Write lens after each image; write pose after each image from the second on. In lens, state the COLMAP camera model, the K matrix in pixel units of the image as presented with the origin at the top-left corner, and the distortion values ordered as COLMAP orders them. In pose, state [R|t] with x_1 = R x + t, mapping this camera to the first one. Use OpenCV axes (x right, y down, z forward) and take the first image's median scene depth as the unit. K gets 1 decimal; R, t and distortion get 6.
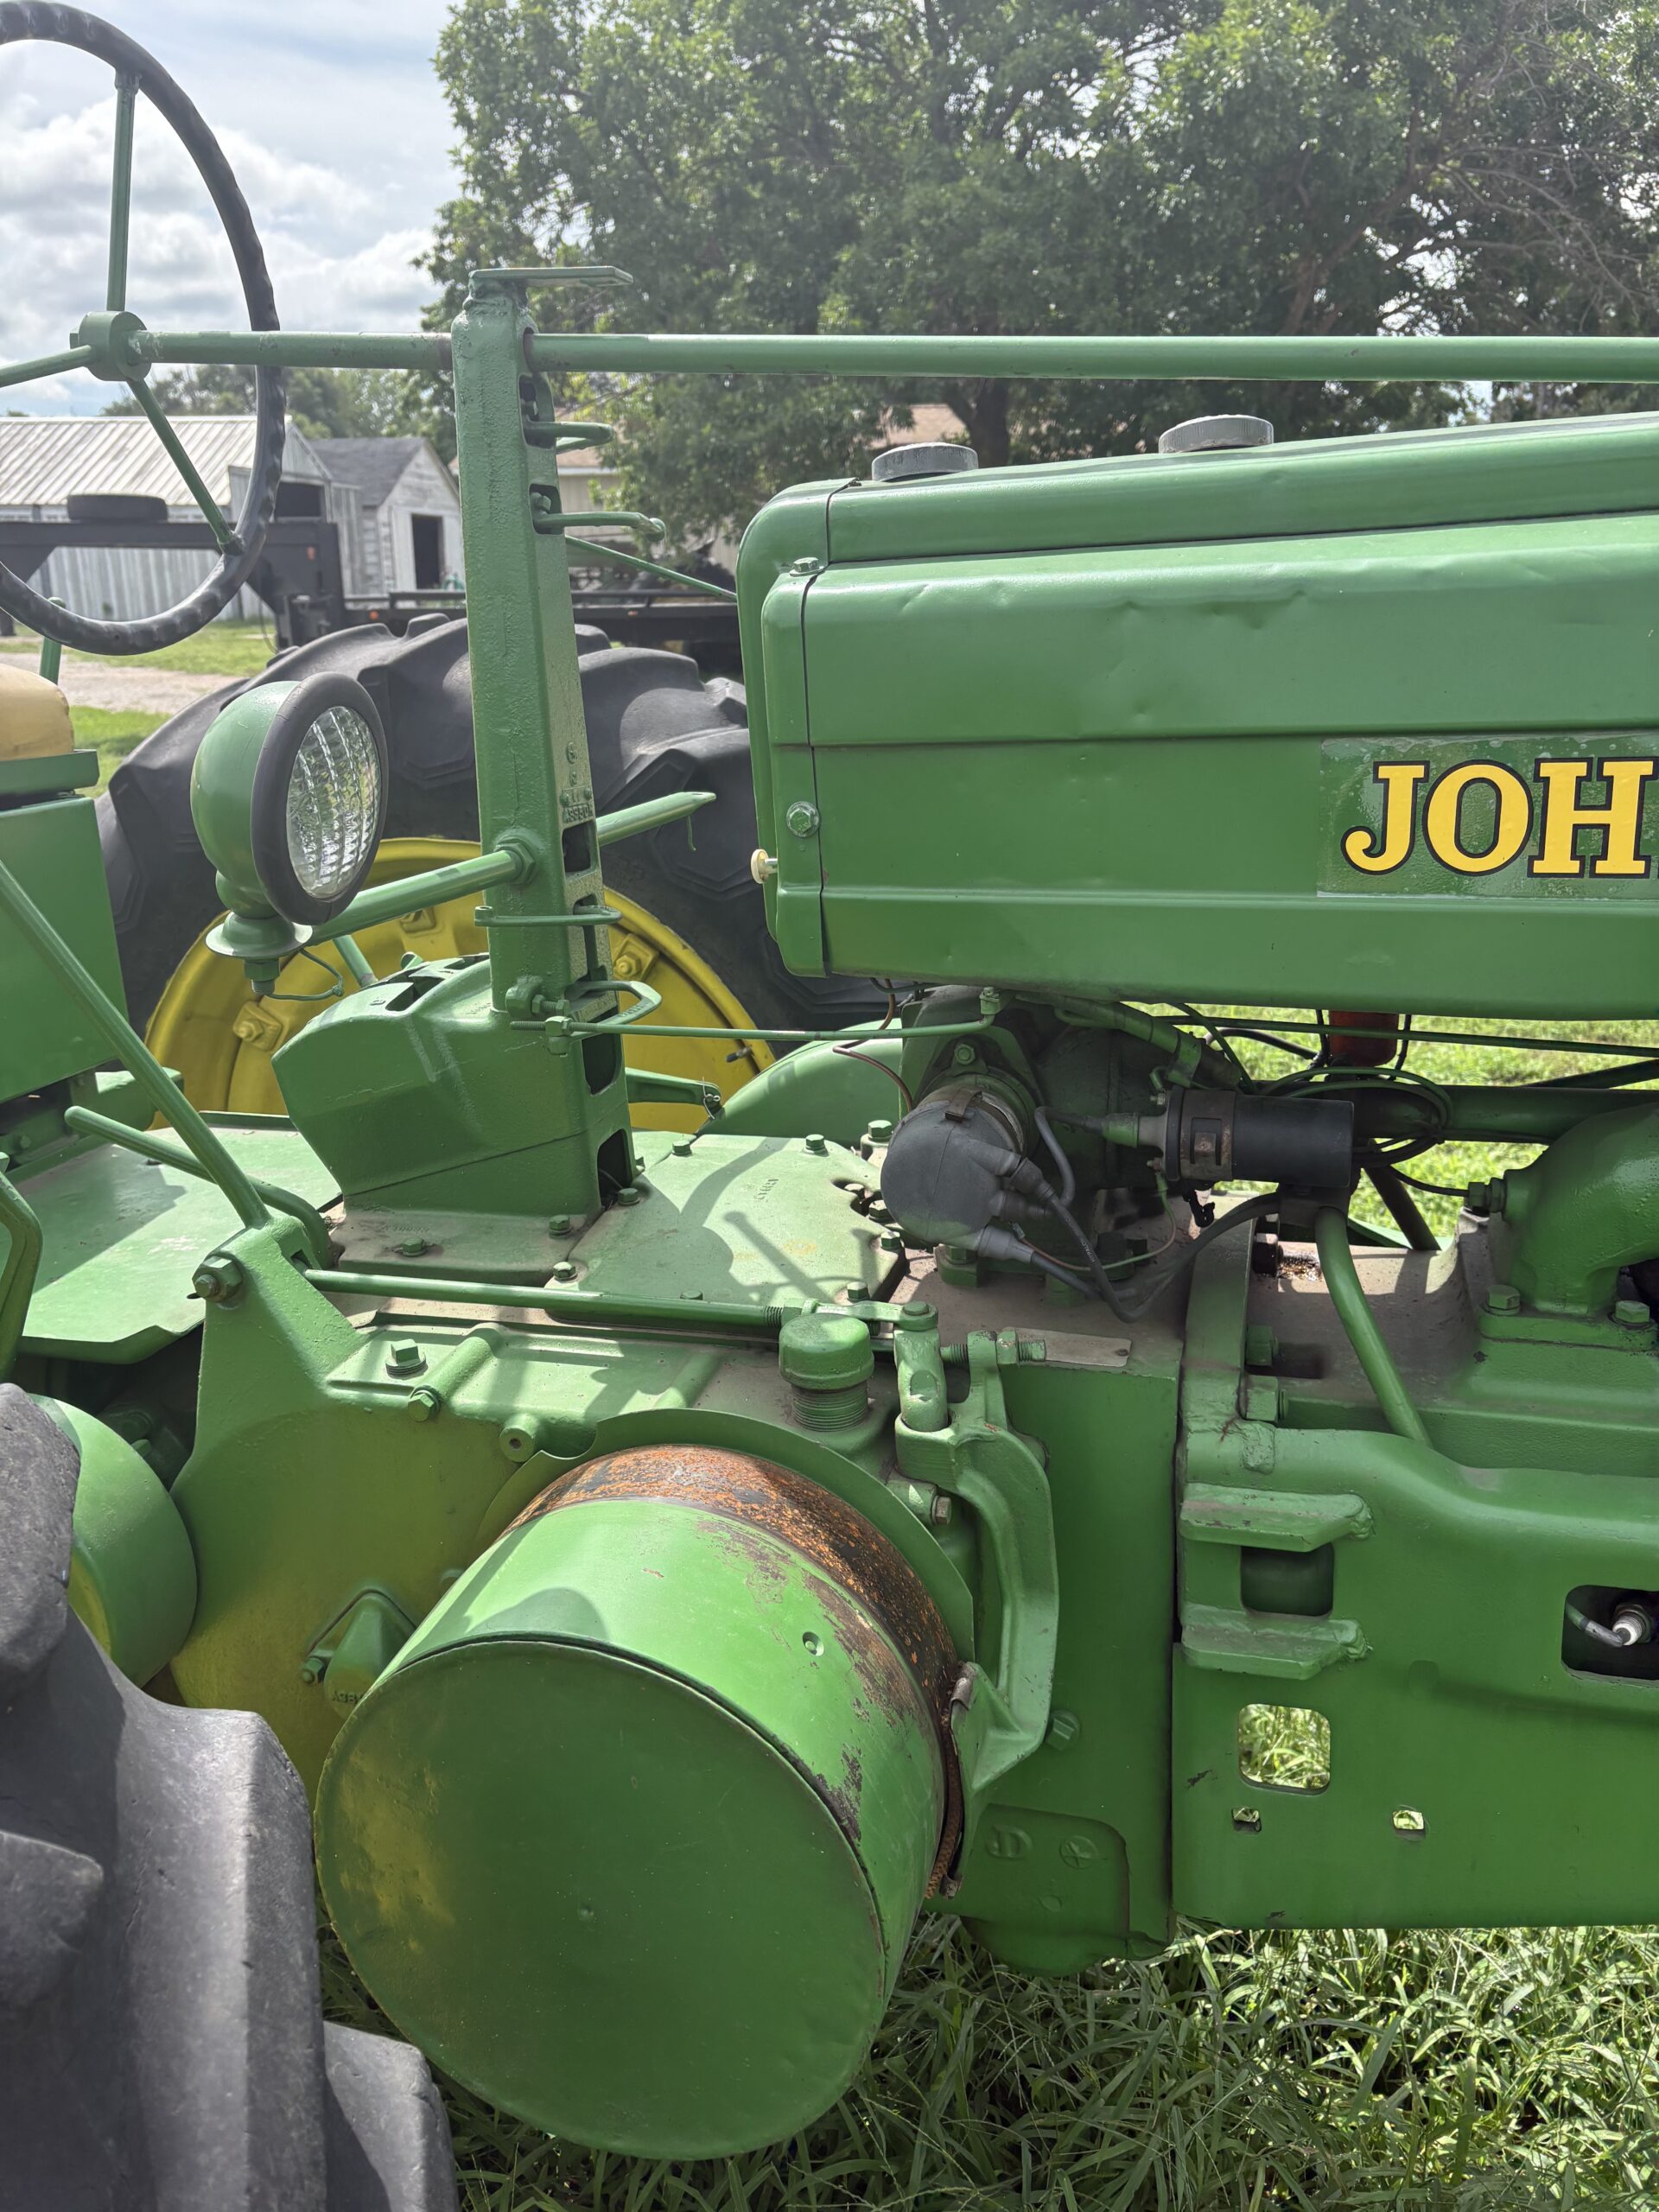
lens RADIAL K [[1642.1, 0, 830.1], [0, 1642.1, 1061.1], [0, 0, 1]] dist [0.071752, -0.046612]
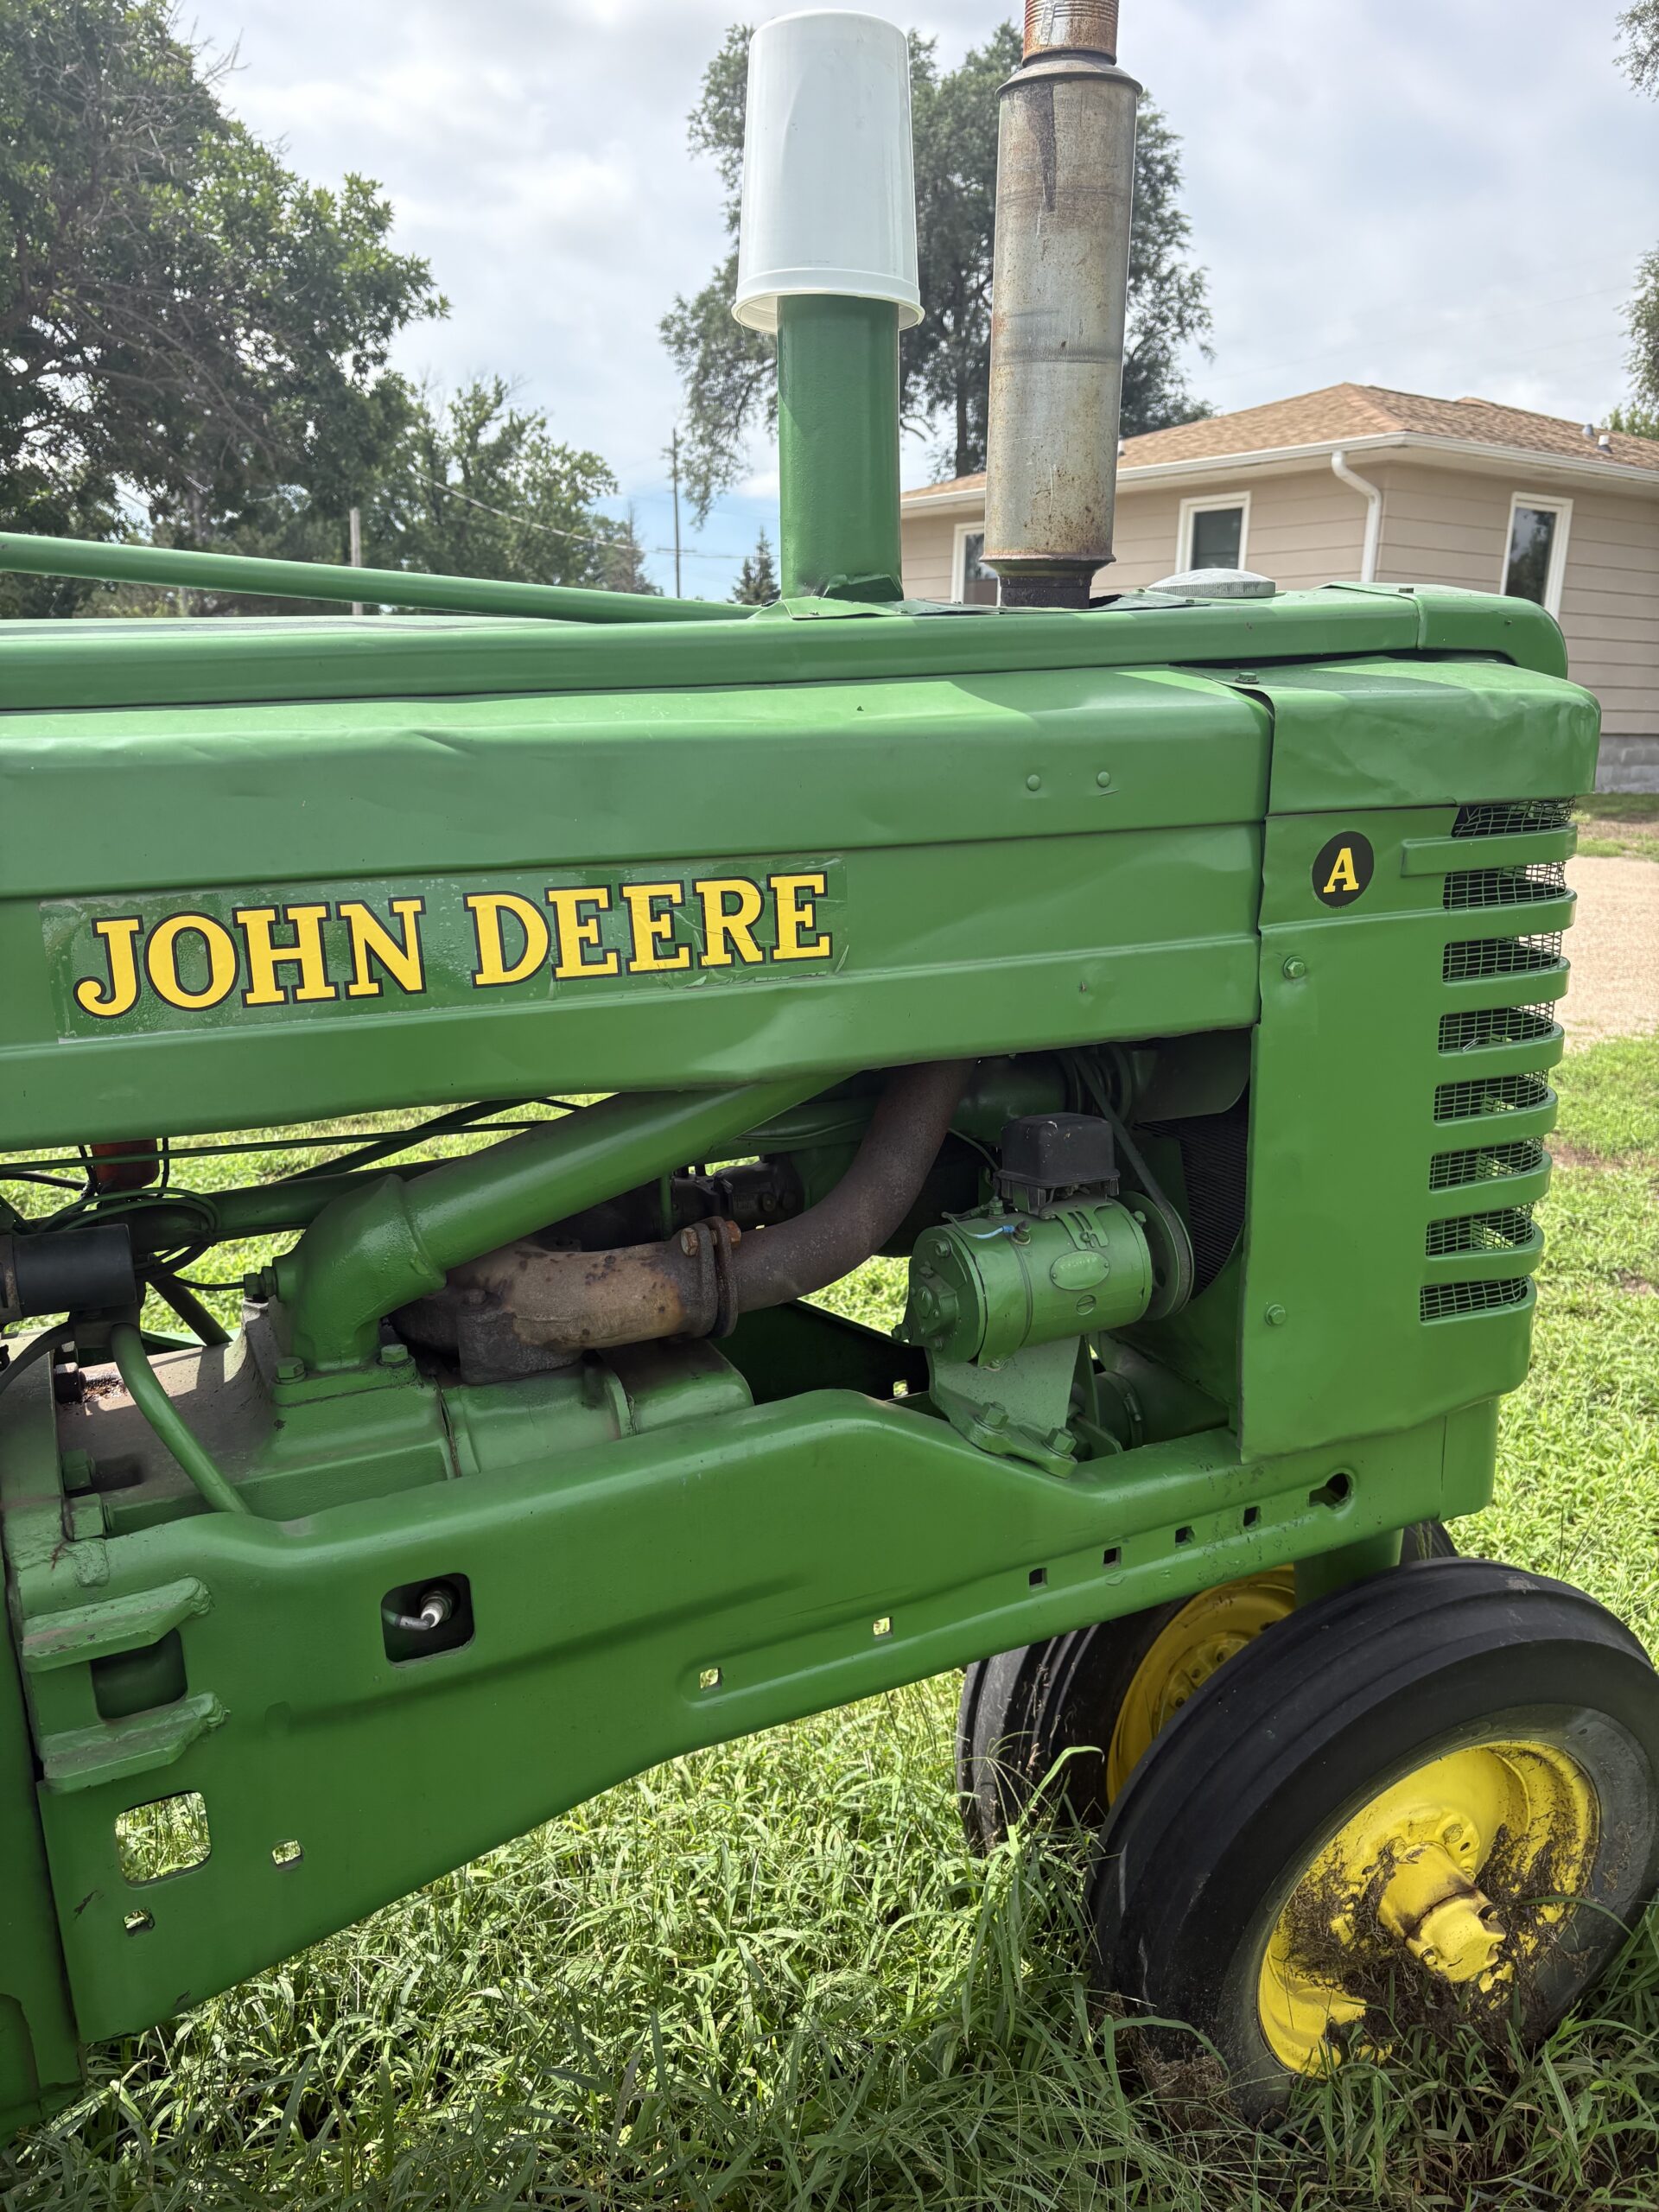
lens RADIAL K [[1629.9, 0, 833.5], [0, 1629.9, 1112.0], [0, 0, 1]] dist [0.012214, -0.024919]
pose [[0.742383, -0.139963, 0.655193, -0.027822], [0.160265, 0.986643, 0.029175, -0.004138], [-0.650525, 0.083345, 0.754898, -0.104102]]
